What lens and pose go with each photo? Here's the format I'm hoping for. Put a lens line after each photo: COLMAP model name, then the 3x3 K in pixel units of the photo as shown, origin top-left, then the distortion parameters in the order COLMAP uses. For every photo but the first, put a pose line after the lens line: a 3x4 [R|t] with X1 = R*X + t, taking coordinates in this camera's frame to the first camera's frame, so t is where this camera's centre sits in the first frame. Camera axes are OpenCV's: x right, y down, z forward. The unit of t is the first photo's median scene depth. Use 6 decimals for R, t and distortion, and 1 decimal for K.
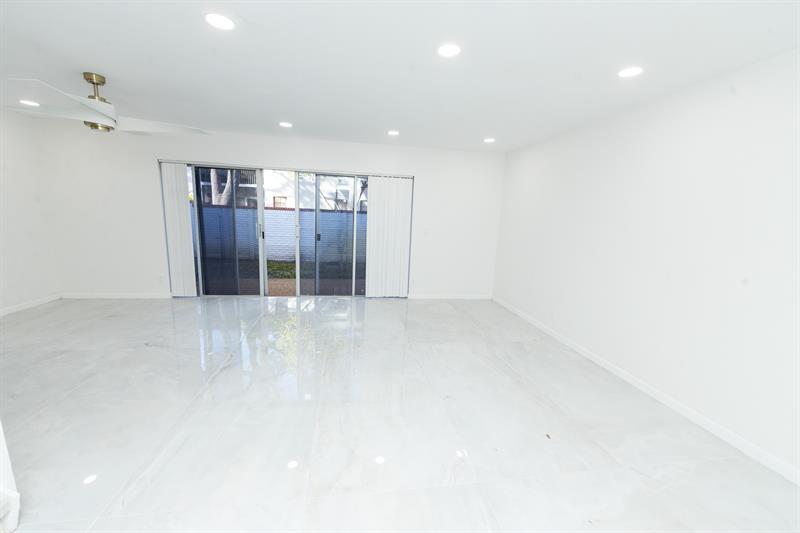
lens RADIAL K [[321.1, 0, 397.3], [0, 321.1, 264.6], [0, 0, 1]] dist [0.000085, -0.000031]
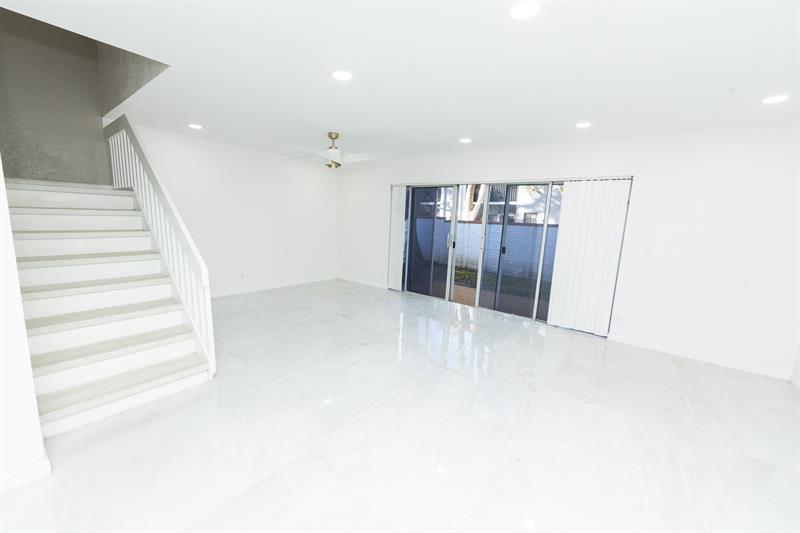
lens RADIAL K [[321.1, 0, 397.3], [0, 321.1, 264.6], [0, 0, 1]] dist [0.000085, -0.000031]
pose [[0.672092, 0.091301, -0.734817, 0.251402], [-0.132676, 0.991158, 0.001801, -0.002154], [0.728484, 0.096283, 0.678263, 0.125916]]
